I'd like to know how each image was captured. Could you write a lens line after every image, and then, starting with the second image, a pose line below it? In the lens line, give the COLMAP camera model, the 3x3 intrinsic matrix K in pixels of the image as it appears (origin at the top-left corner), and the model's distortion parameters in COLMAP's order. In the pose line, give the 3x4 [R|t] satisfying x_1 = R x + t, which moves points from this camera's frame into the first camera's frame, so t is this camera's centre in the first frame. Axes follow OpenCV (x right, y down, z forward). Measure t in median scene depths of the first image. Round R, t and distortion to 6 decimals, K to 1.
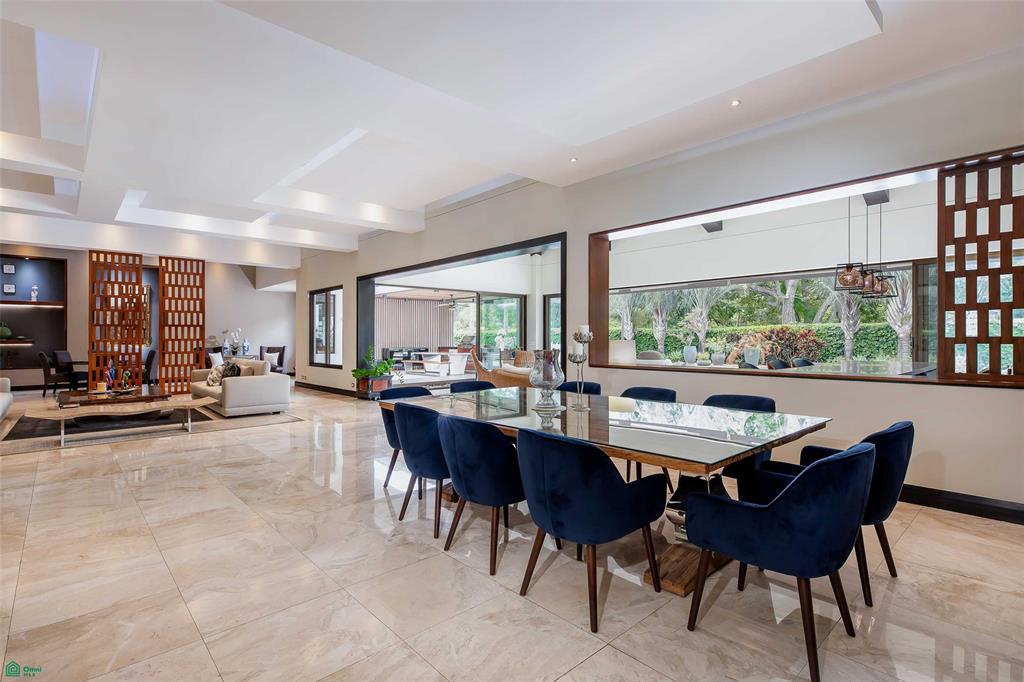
lens RADIAL K [[496.1, 0, 523.8], [0, 496.1, 333.6], [0, 0, 1]] dist [0.000493, 0.000267]
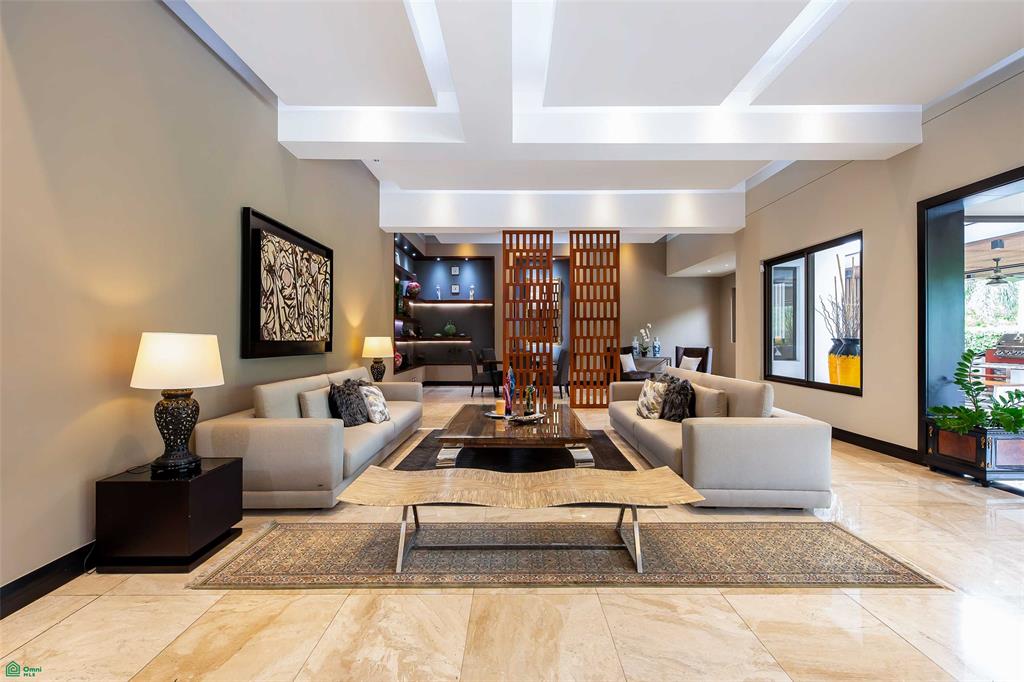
lens RADIAL K [[469.9, 0, 506.1], [0, 469.9, 342.3], [0, 0, 1]] dist [0.000391, -0.000243]
pose [[0.721518, 0.010731, -0.692313, -0.278515], [0.001918, 0.999845, 0.017496, 0.007041], [0.692393, -0.013952, 0.721385, 0.374464]]
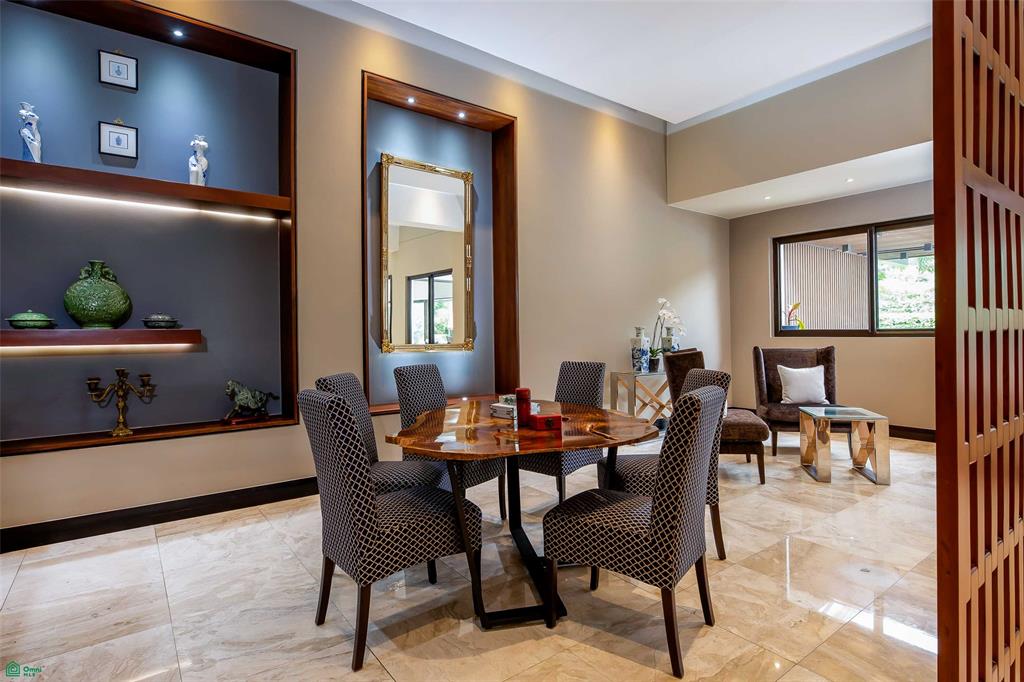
lens RADIAL K [[519.0, 0, 512.2], [0, 519.0, 329.5], [0, 0, 1]] dist [-0.001178, -0.000339]
pose [[0.993447, 0.002562, -0.114263, -0.856380], [-0.002685, 0.999996, -0.000927, 0.014093], [0.114260, 0.001228, 0.993450, 0.805745]]
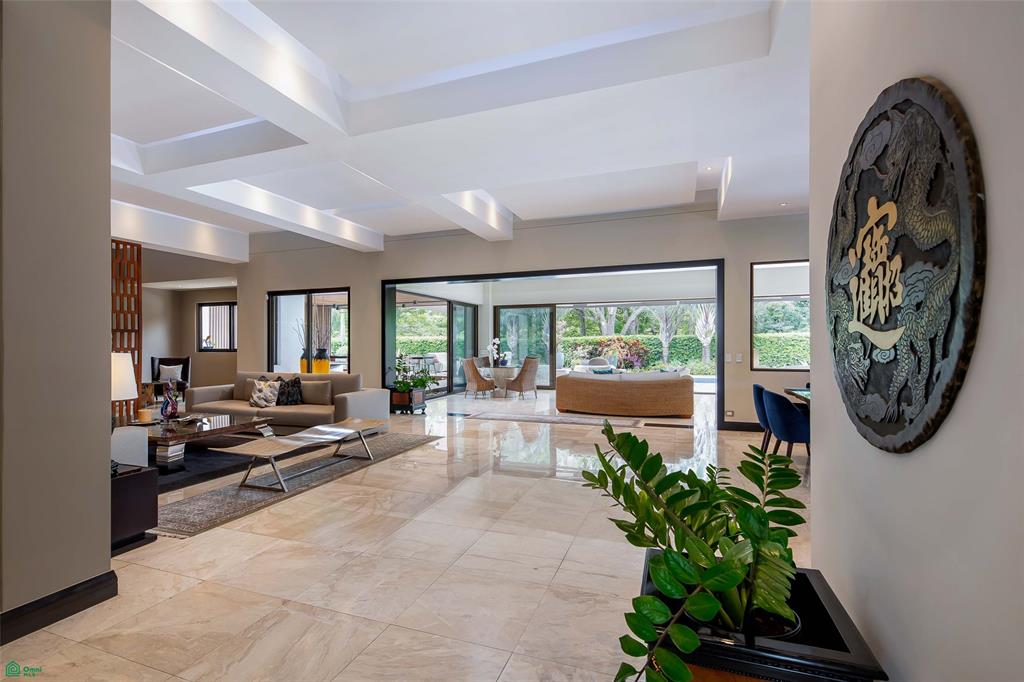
lens RADIAL K [[469.9, 0, 506.1], [0, 469.9, 342.3], [0, 0, 1]] dist [0.000391, -0.000243]
pose [[0.899698, 0.003873, 0.436495, -0.456276], [-0.004190, 0.999991, -0.000235, -0.000354], [-0.436492, -0.001617, 0.899707, 0.108433]]
